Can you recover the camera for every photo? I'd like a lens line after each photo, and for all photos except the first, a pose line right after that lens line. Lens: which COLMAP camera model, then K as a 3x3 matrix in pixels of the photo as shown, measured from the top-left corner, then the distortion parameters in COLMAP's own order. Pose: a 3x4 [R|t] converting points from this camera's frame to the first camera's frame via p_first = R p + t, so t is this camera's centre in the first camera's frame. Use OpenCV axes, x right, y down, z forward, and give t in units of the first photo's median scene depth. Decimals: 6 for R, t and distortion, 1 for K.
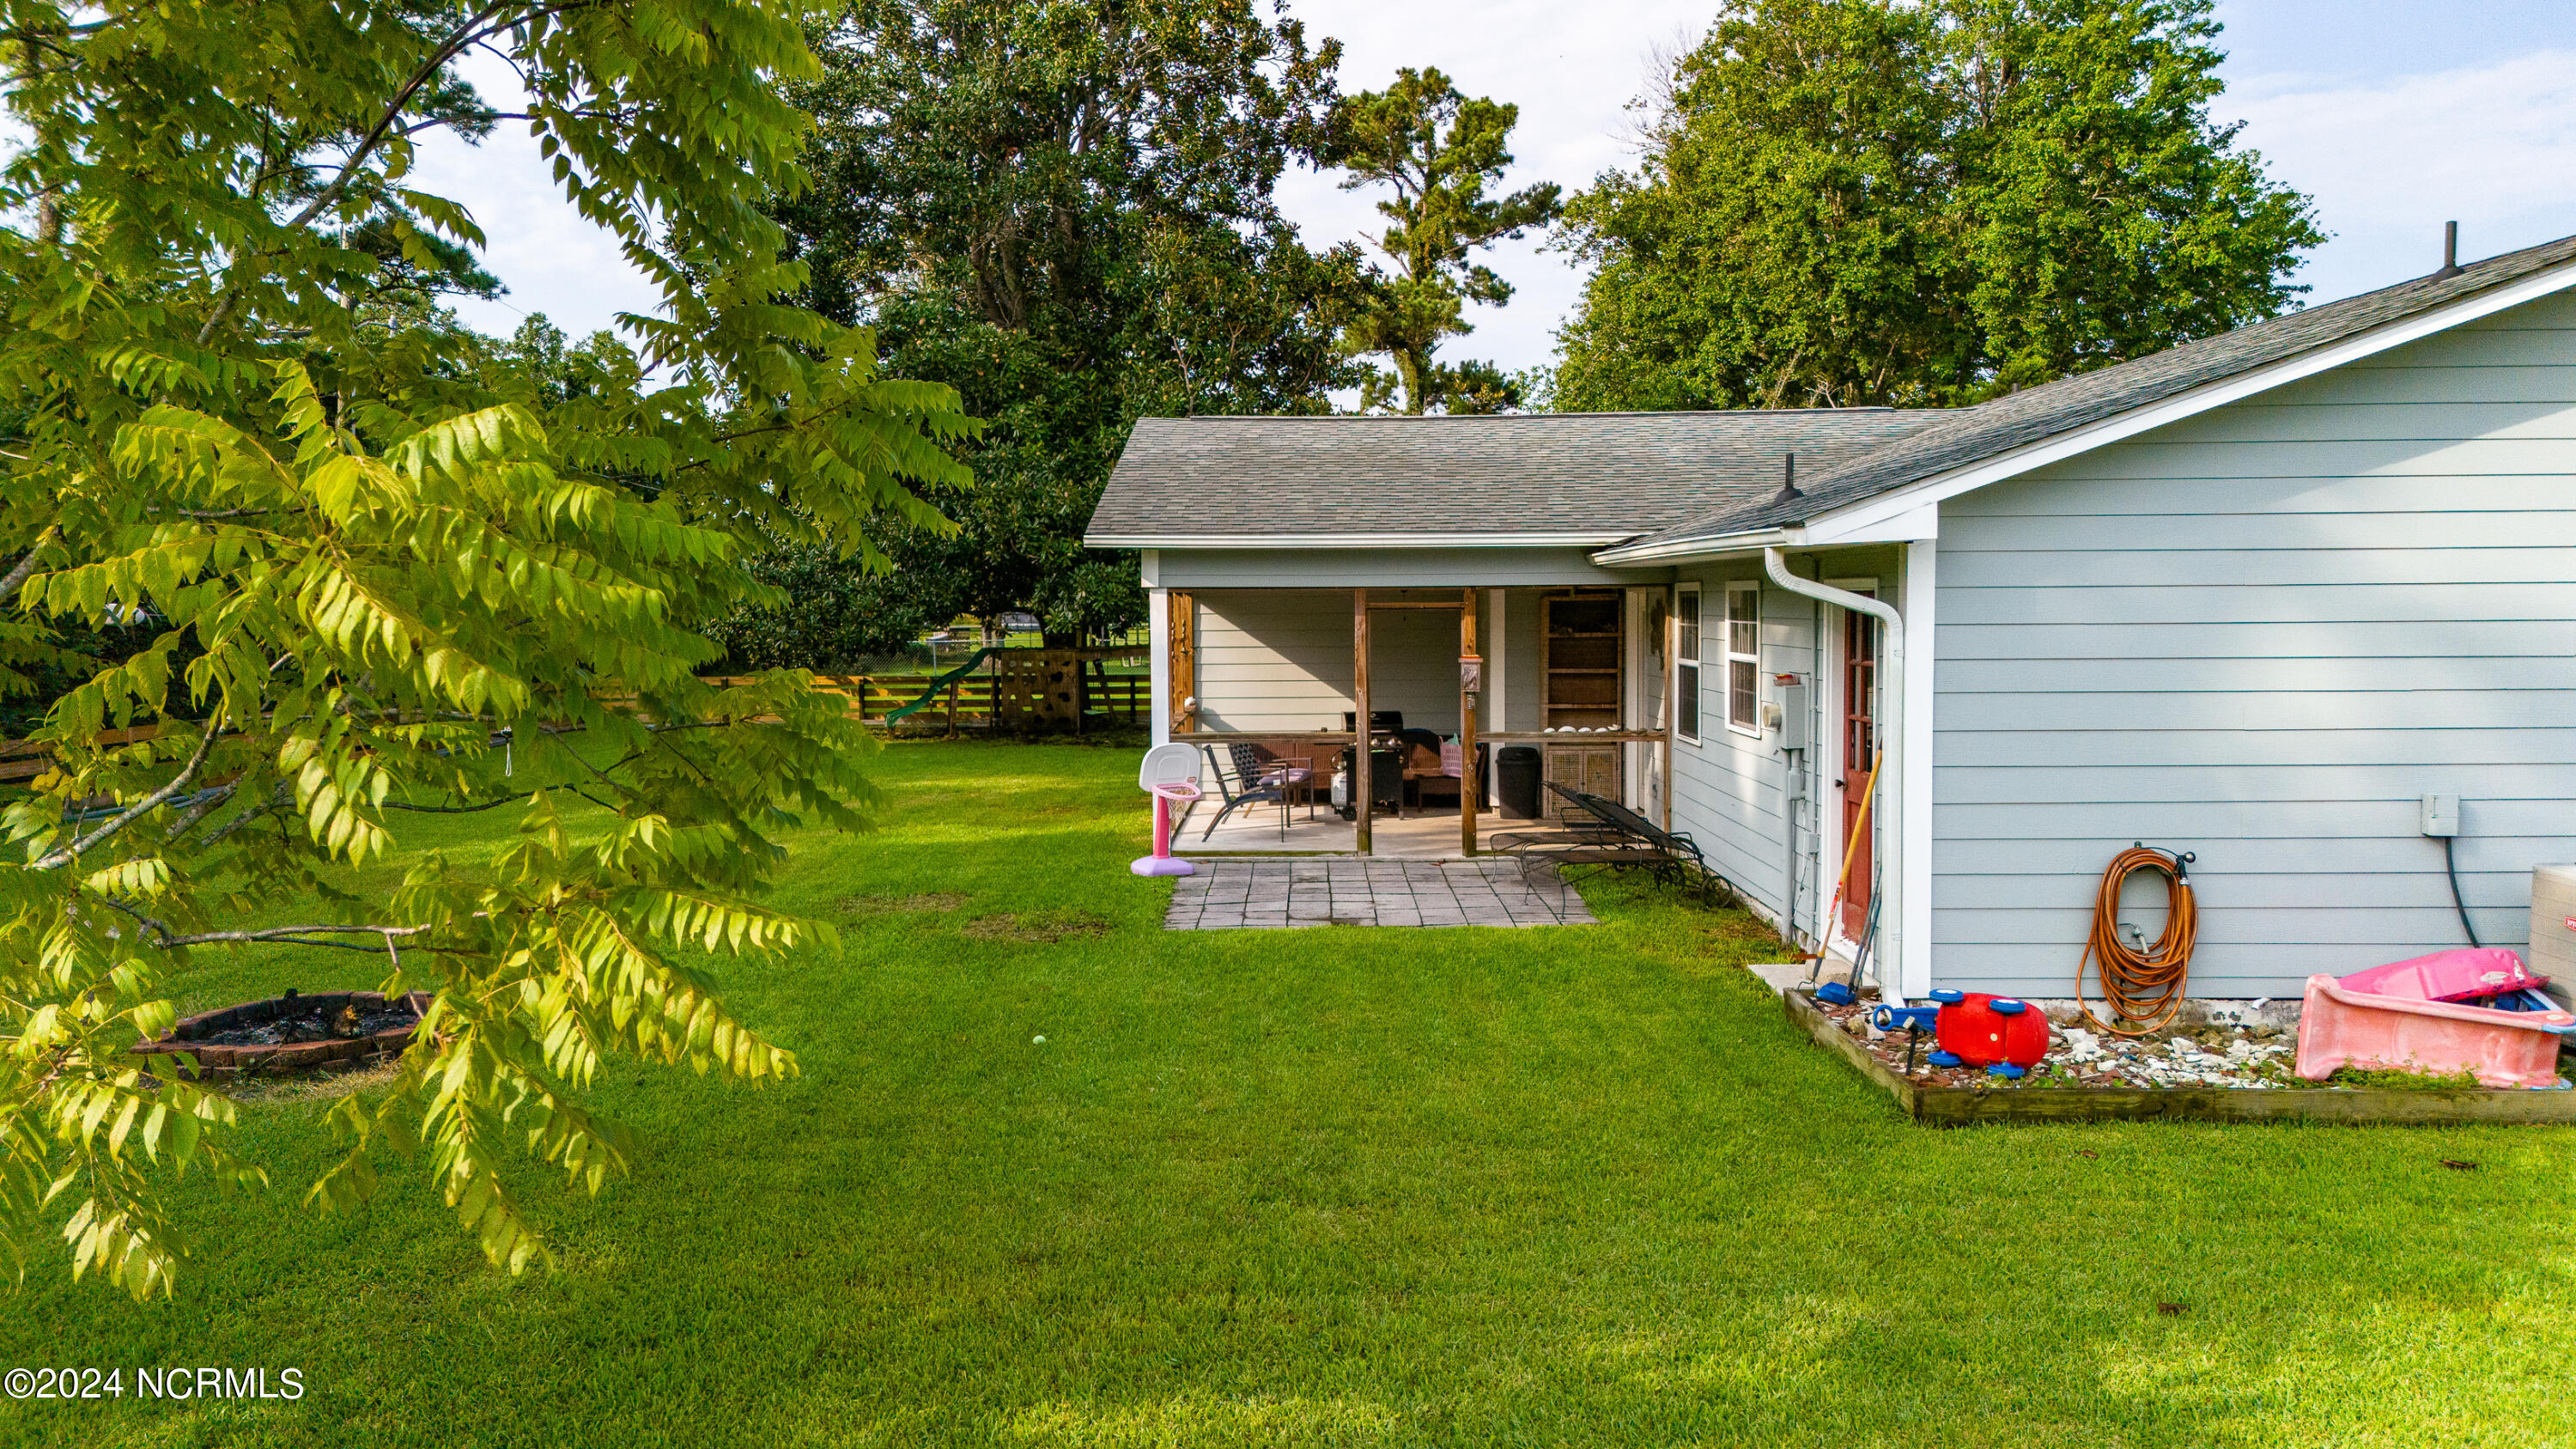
lens RADIAL K [[1893.6, 0, 1285.5], [0, 1893.6, 727.2], [0, 0, 1]] dist [0.034627, -0.034406]
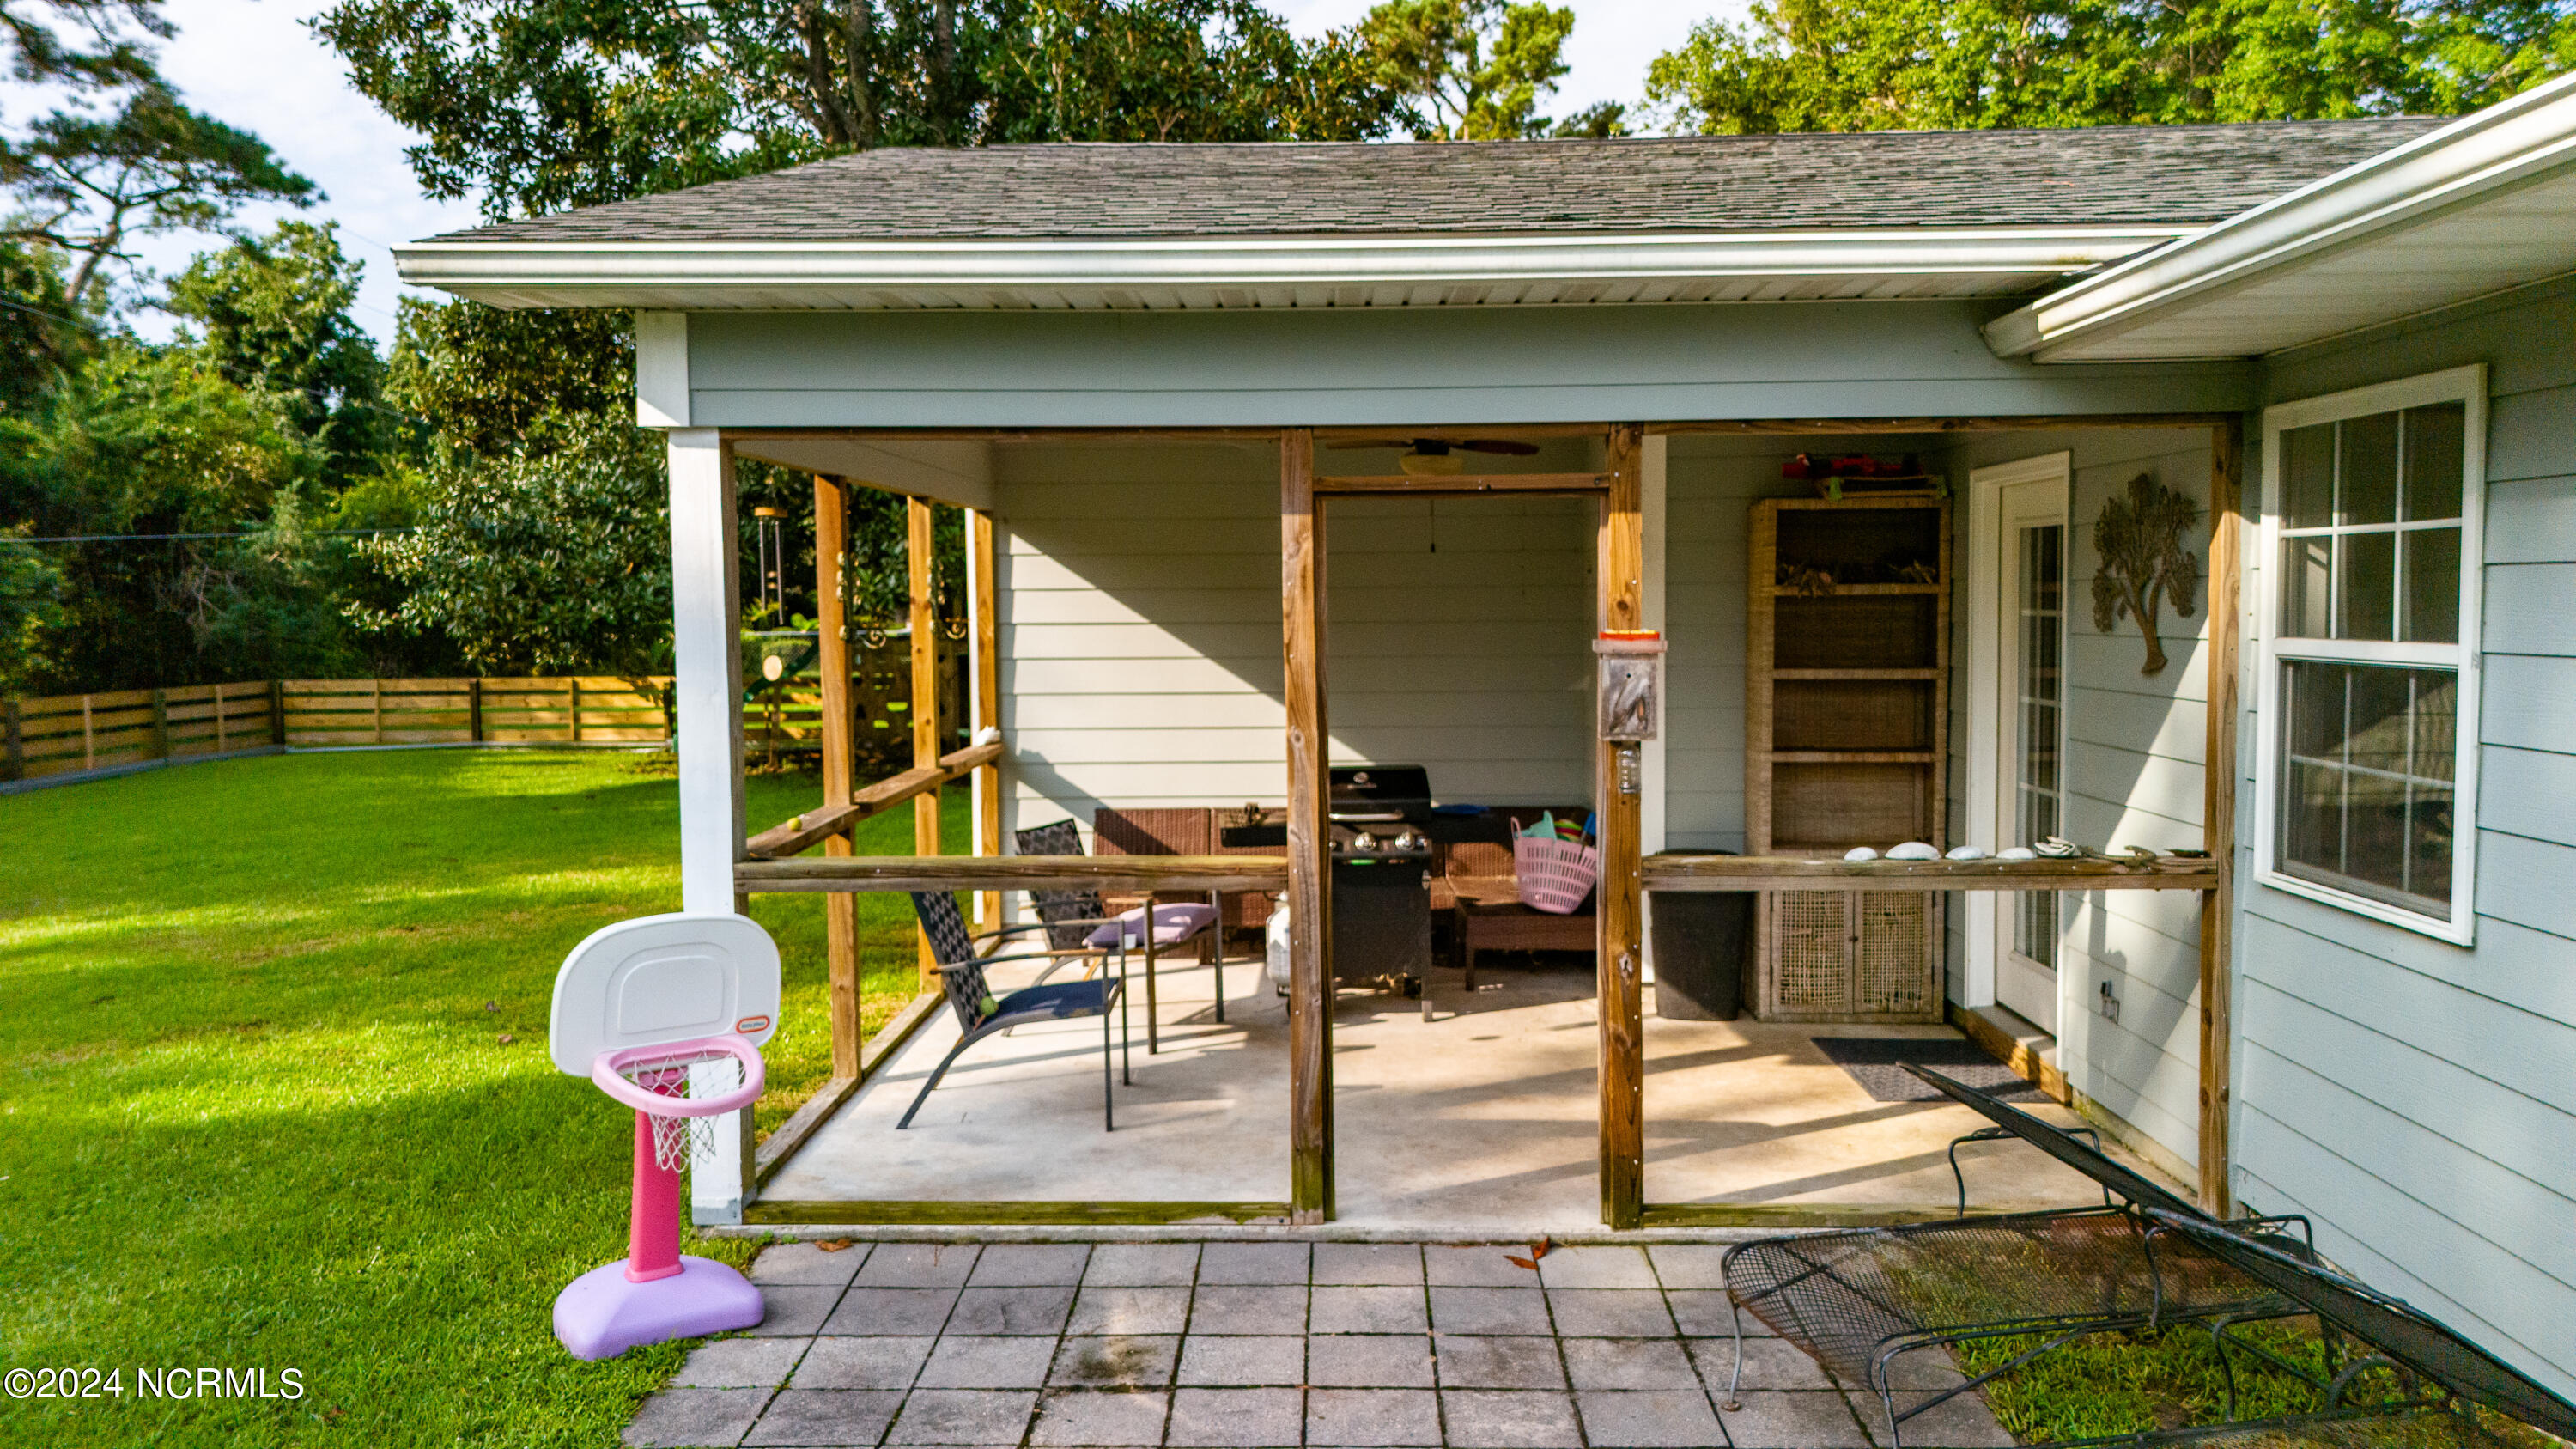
lens RADIAL K [[1893.6, 0, 1290.5], [0, 1893.6, 721.1], [0, 0, 1]] dist [0.034627, -0.034406]
pose [[0.999832, -0.000032, -0.018335, 0.017769], [0.000011, 0.999999, -0.001123, -0.008613], [0.018335, 0.001123, 0.999831, 0.263173]]
